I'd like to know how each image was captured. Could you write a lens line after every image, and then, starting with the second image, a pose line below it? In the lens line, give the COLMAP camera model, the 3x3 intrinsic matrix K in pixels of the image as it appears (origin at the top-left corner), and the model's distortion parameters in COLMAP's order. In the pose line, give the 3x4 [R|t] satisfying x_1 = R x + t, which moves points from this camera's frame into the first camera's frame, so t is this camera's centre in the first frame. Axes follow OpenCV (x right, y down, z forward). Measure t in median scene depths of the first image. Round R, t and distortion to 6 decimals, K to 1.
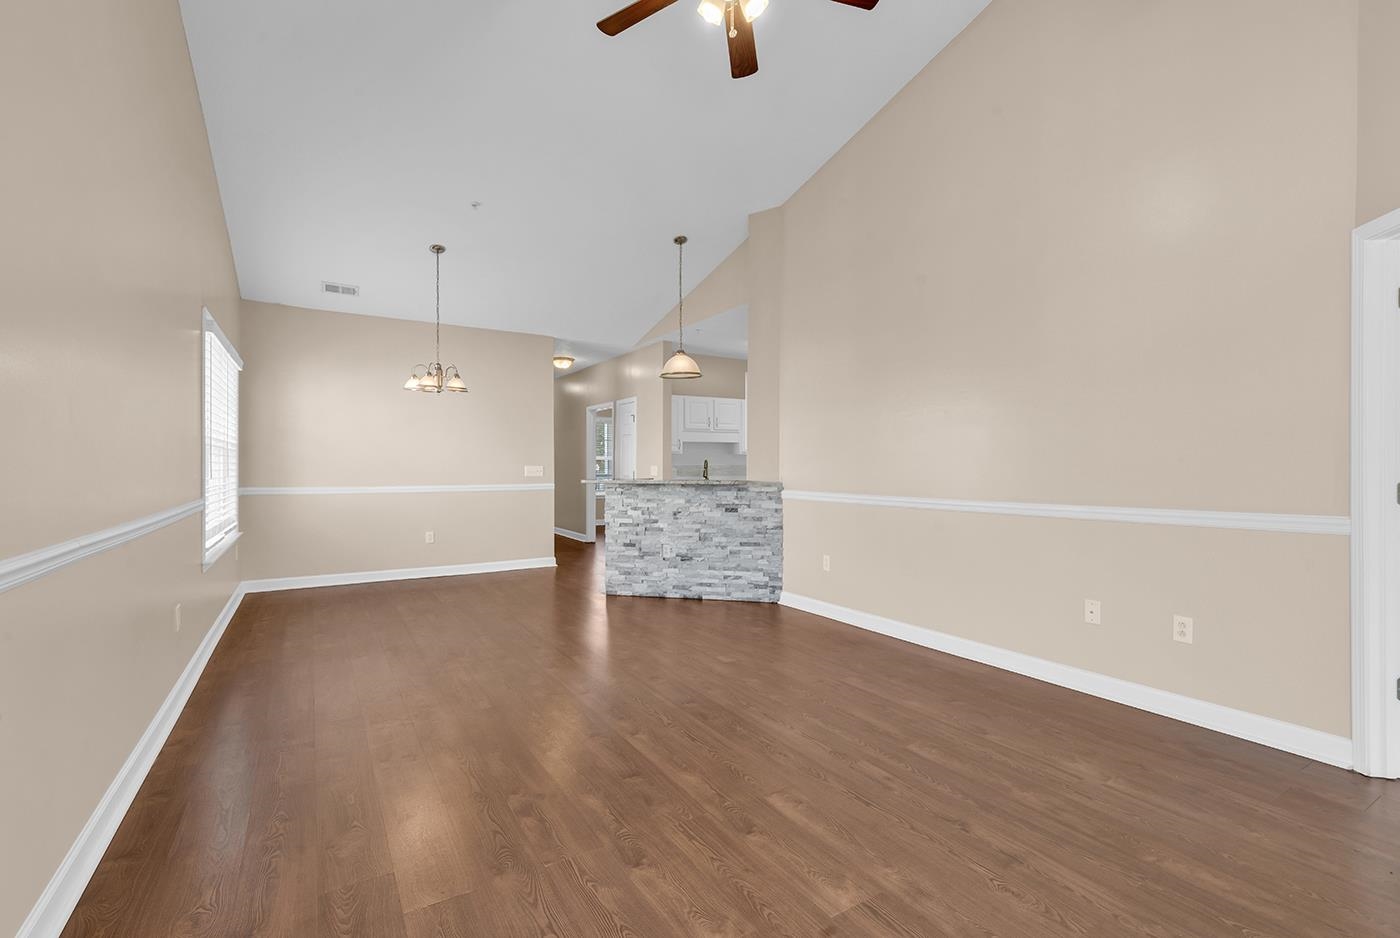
lens RADIAL K [[622.9, 0, 700.5], [0, 622.9, 471.5], [0, 0, 1]] dist [0.012034, -0.000168]
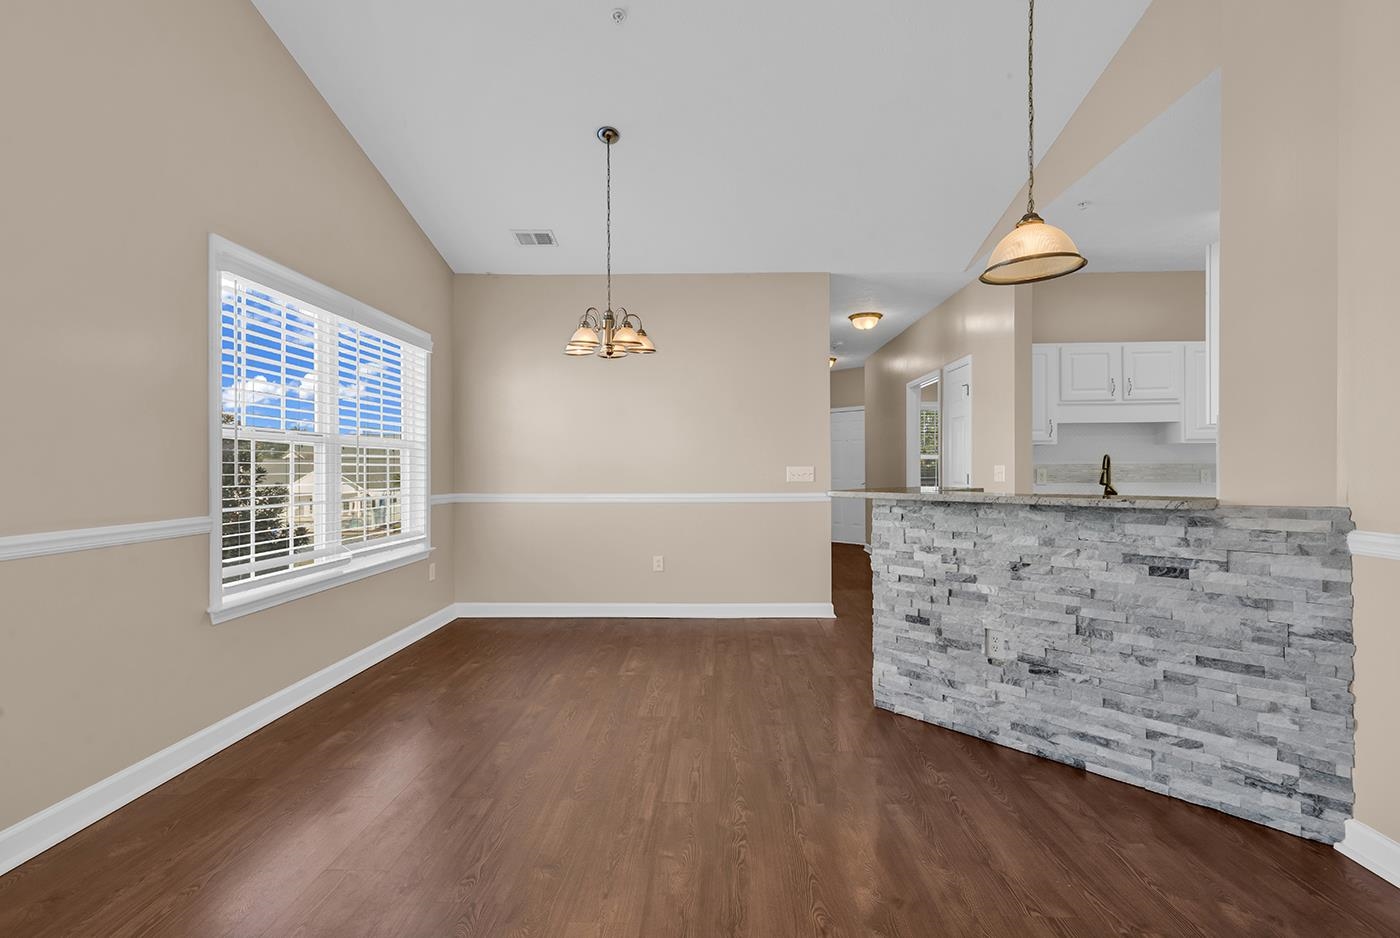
lens RADIAL K [[626.0, 0, 702.2], [0, 626.0, 468.4], [0, 0, 1]] dist [0.006595, -0.000330]
pose [[0.838171, -0.003799, -0.545394, 0.018640], [-0.000605, 0.999969, -0.007895, -0.001821], [0.545407, 0.006948, 0.838142, 0.490253]]
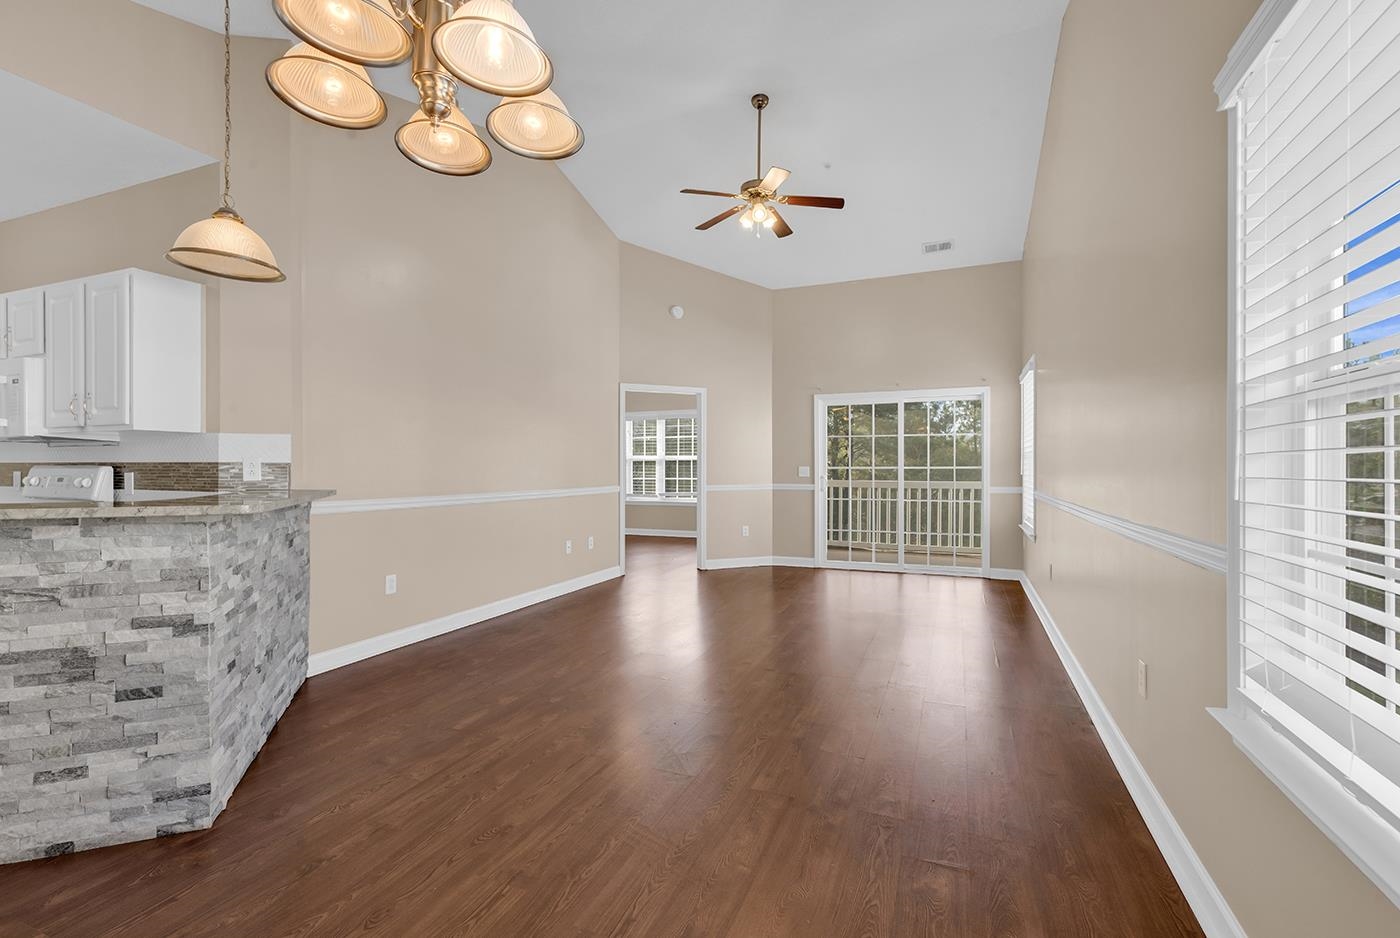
lens RADIAL K [[626.0, 0, 702.2], [0, 626.0, 468.4], [0, 0, 1]] dist [0.006595, -0.000330]
pose [[-0.583344, -0.002379, 0.812222, -0.628019], [0.003657, 0.999978, 0.005556, -0.008084], [-0.812217, 0.006212, -0.583323, 1.019839]]
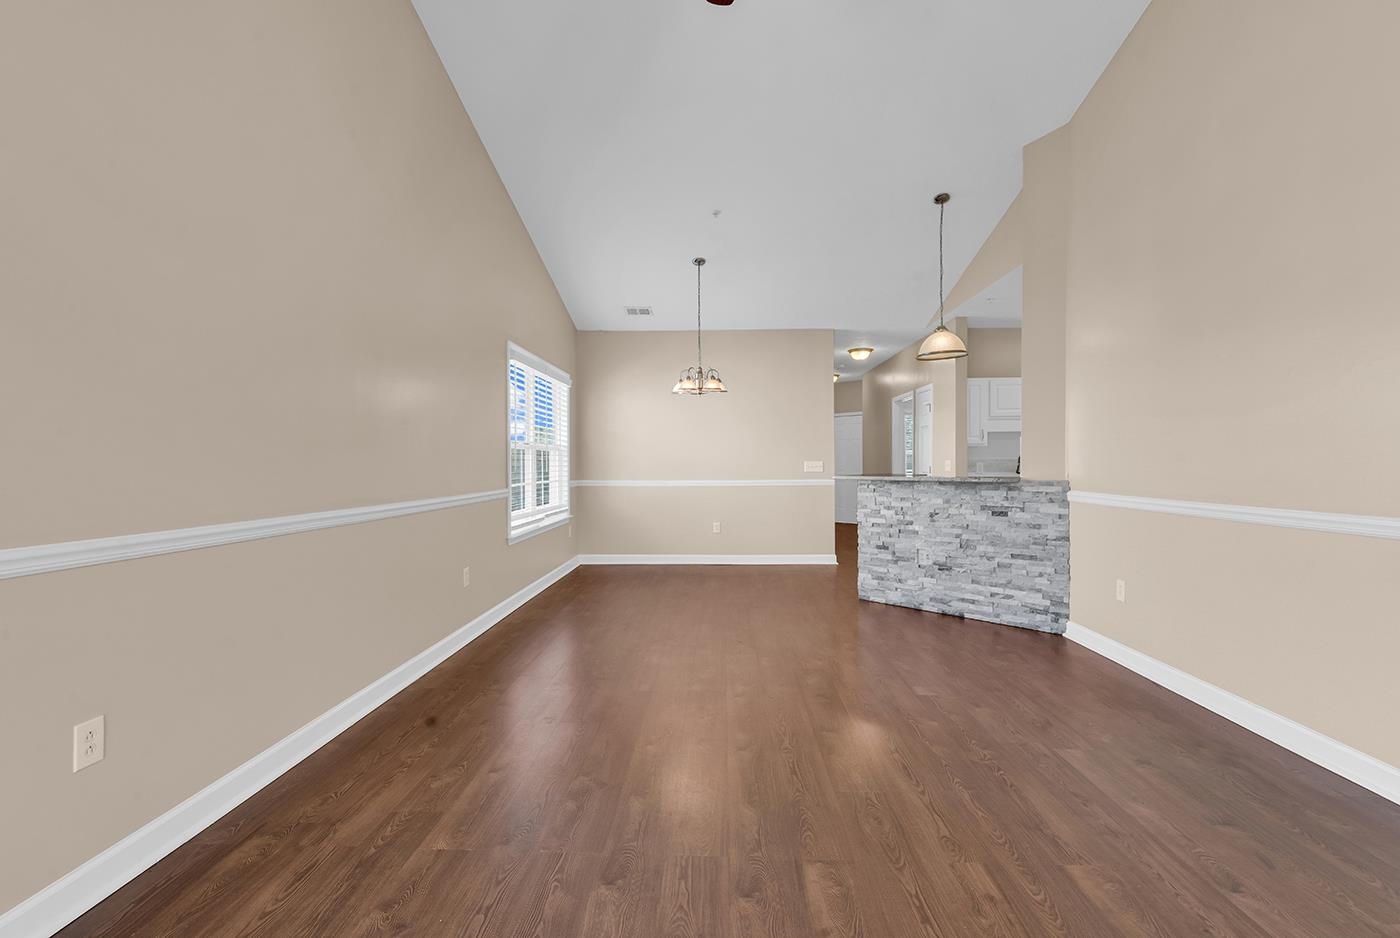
lens RADIAL K [[626.0, 0, 702.2], [0, 626.0, 468.4], [0, 0, 1]] dist [0.006595, -0.000330]
pose [[0.834325, 0.000006, -0.551273, 0.176581], [0.001282, 0.999997, 0.001950, 0.000083], [0.551271, -0.002333, 0.834323, 0.094172]]
